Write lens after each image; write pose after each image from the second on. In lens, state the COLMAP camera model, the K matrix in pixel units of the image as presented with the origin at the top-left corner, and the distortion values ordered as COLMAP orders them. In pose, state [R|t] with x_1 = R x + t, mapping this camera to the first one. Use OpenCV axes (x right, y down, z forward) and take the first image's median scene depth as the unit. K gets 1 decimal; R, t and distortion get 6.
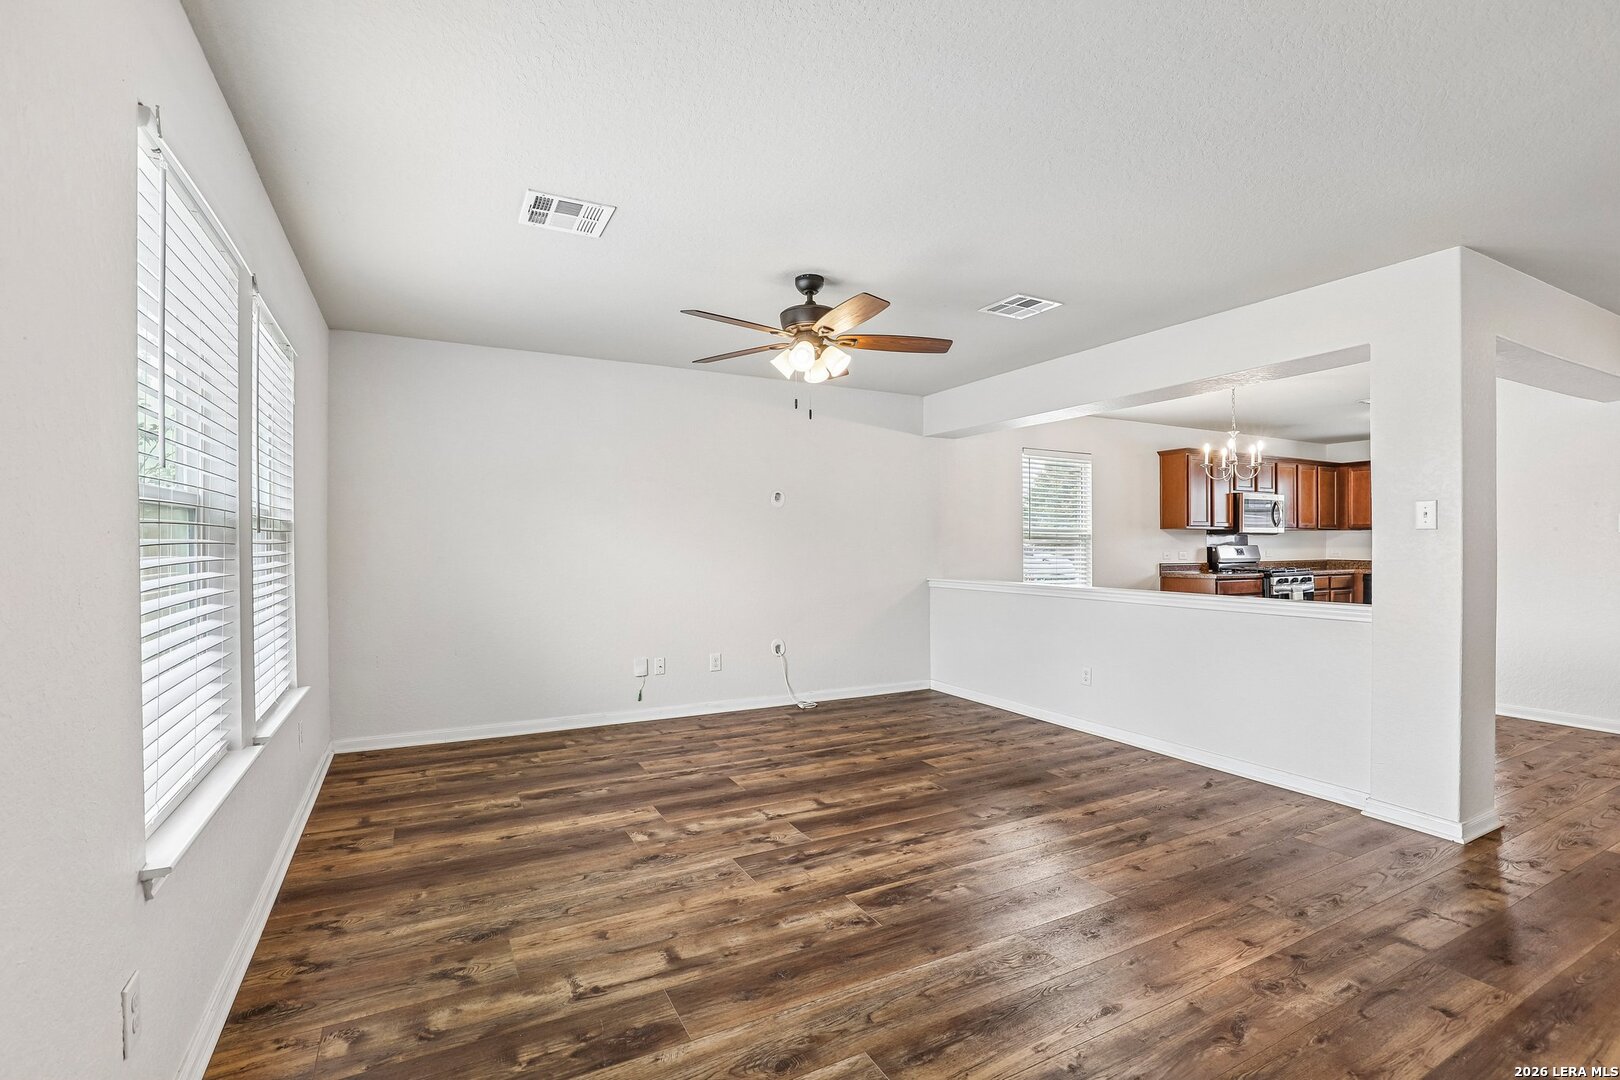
lens RADIAL K [[744.6, 0, 821.3], [0, 744.6, 547.0], [0, 0, 1]] dist [-0.032447, 0.004473]
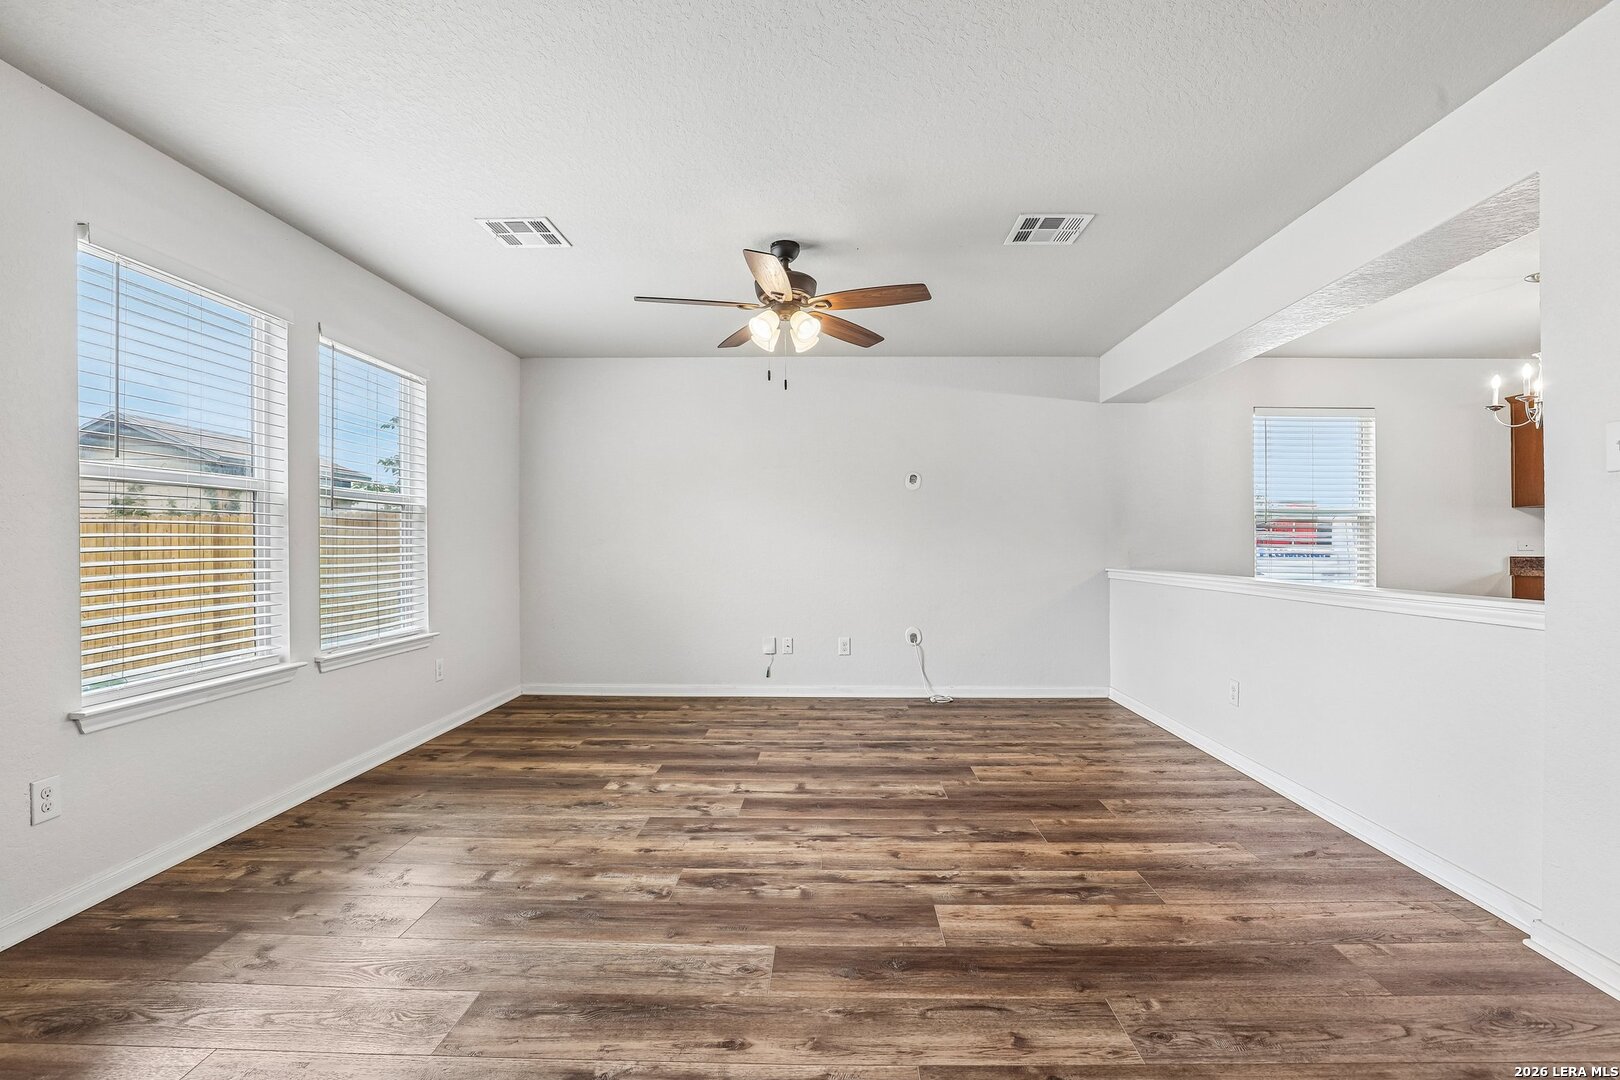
lens RADIAL K [[744.6, 0, 819.2], [0, 744.6, 543.5], [0, 0, 1]] dist [-0.032447, 0.004473]
pose [[0.870736, 0.000054, -0.491752, 0.519560], [-0.003026, 0.999982, -0.005249, 0.035788], [0.491742, 0.006058, 0.870720, 0.181505]]
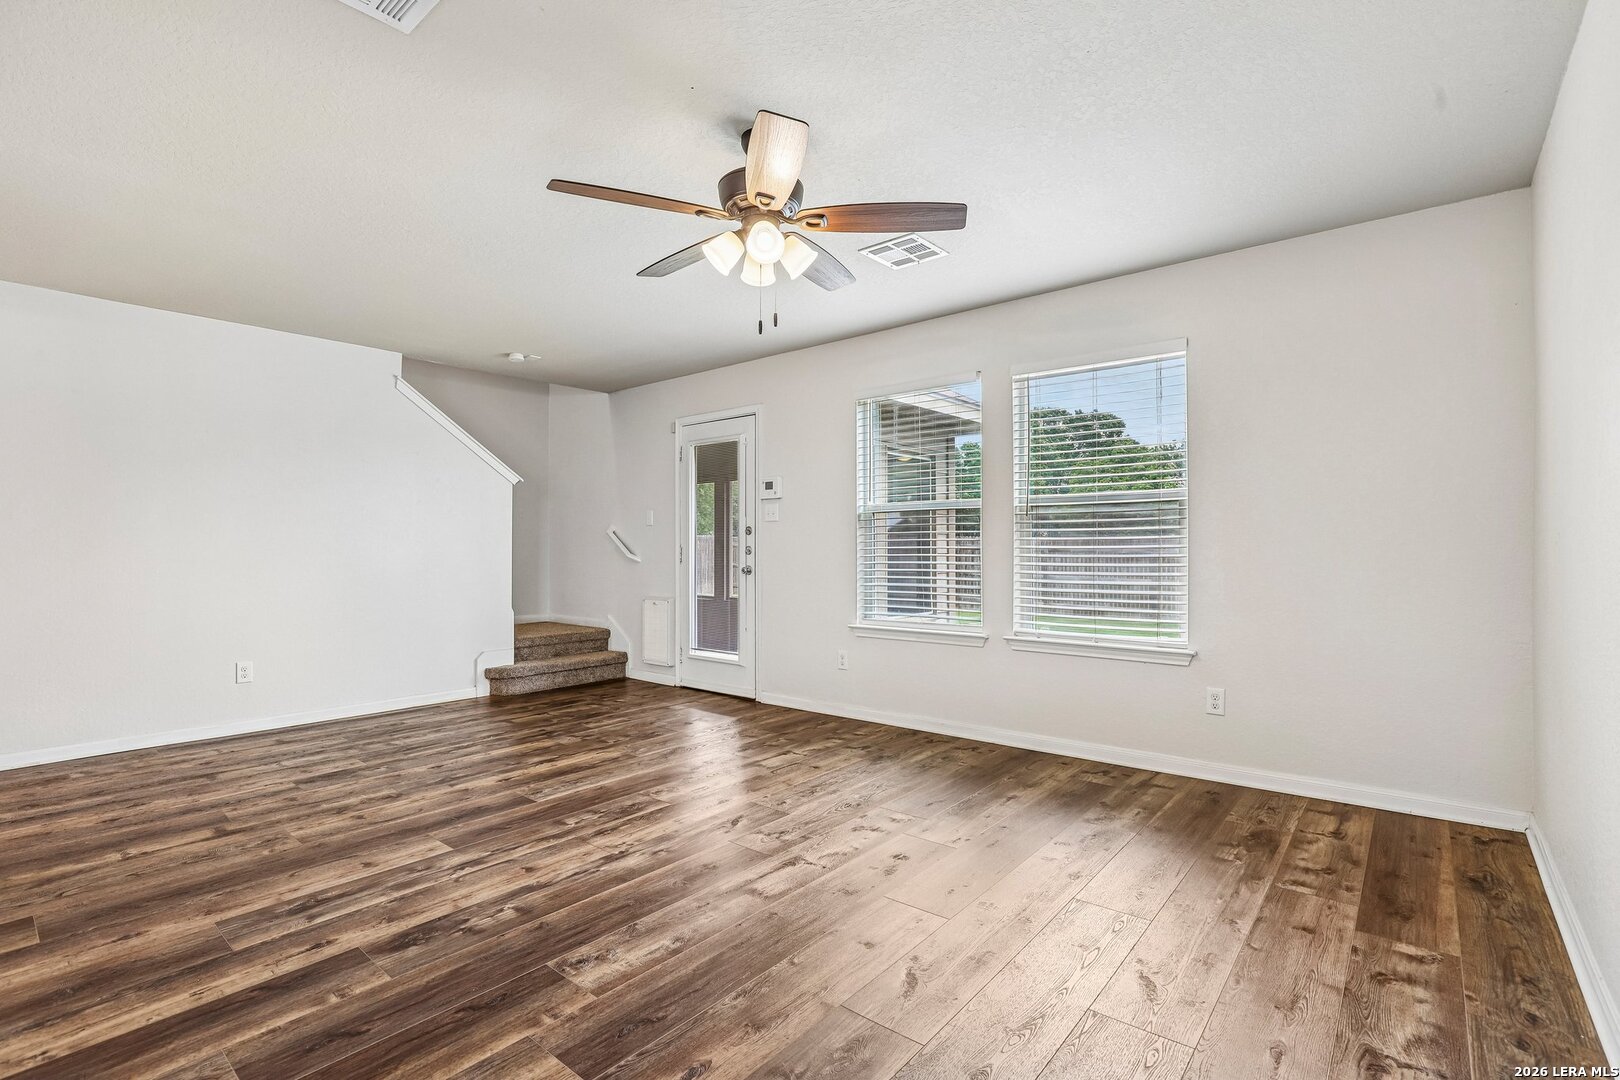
lens RADIAL K [[744.6, 0, 825.2], [0, 744.6, 546.7], [0, 0, 1]] dist [-0.032447, 0.004473]
pose [[-0.924762, 0.006176, -0.380496, 0.204650], [0.003346, 0.999962, 0.008098, 0.024319], [0.380531, 0.006215, -0.924747, 1.738261]]
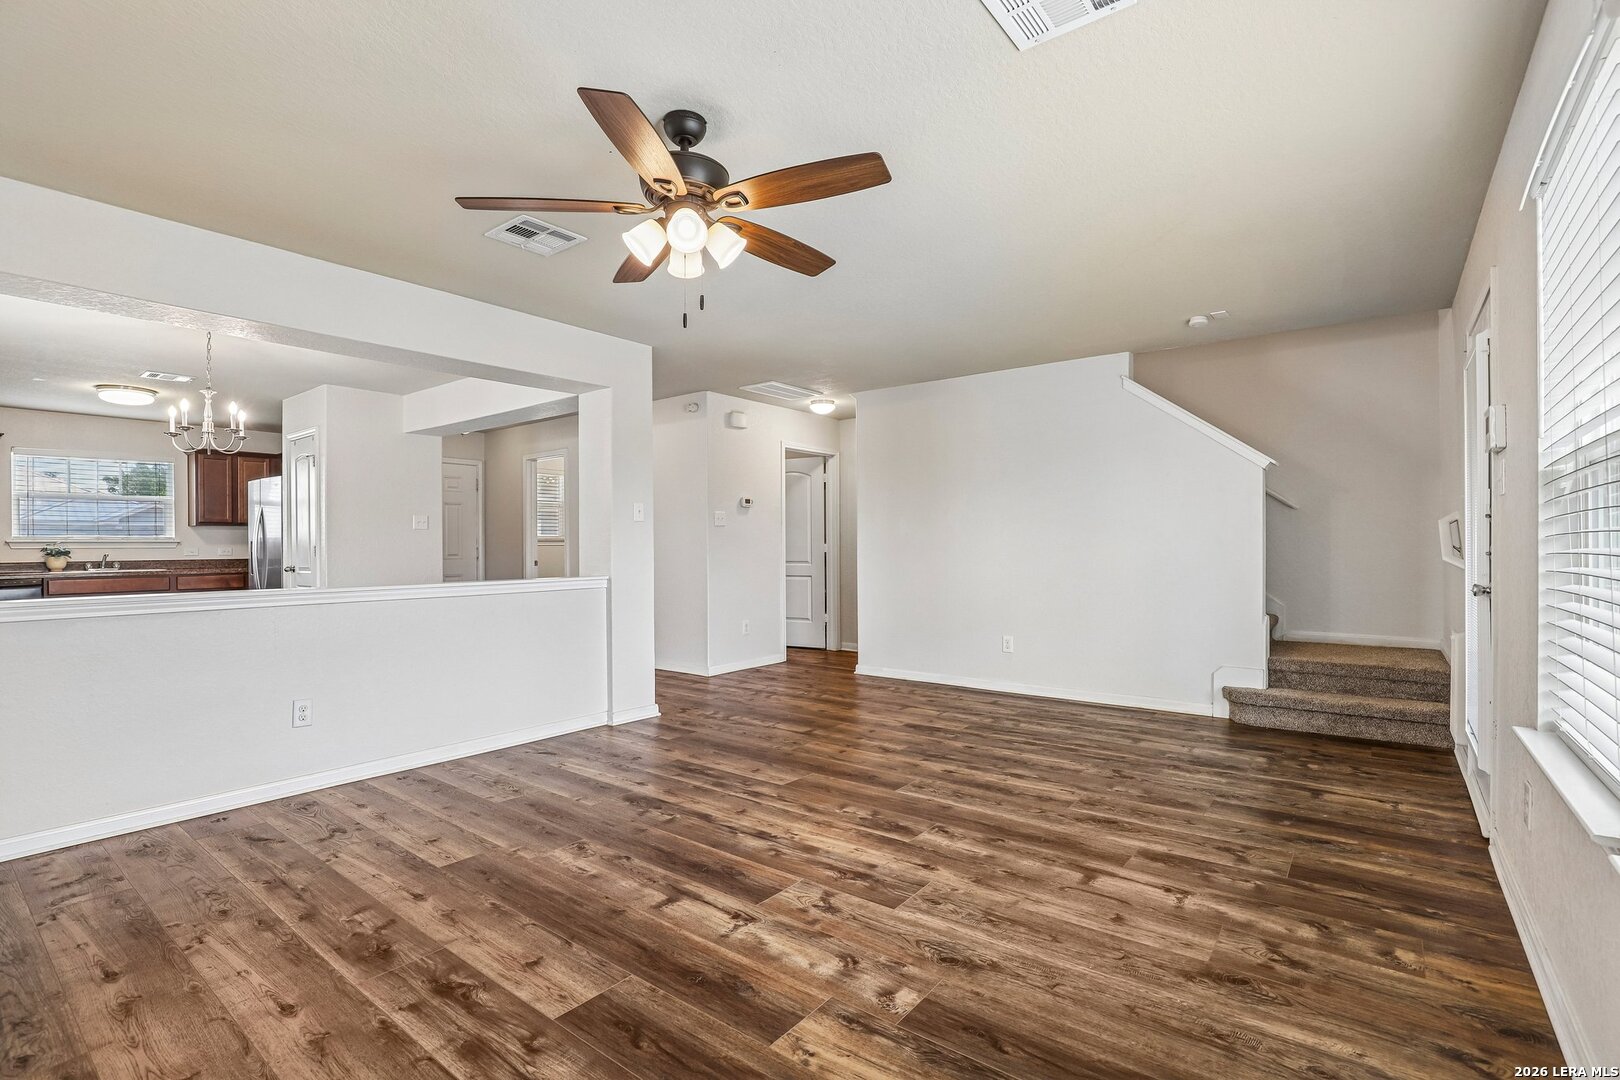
lens RADIAL K [[744.6, 0, 815.2], [0, 744.6, 541.0], [0, 0, 1]] dist [-0.032447, 0.004473]
pose [[-0.407478, 0.011160, 0.913147, -0.703278], [0.012682, 0.999898, -0.006561, 0.028158], [-0.913127, 0.008907, -0.407578, 1.211040]]
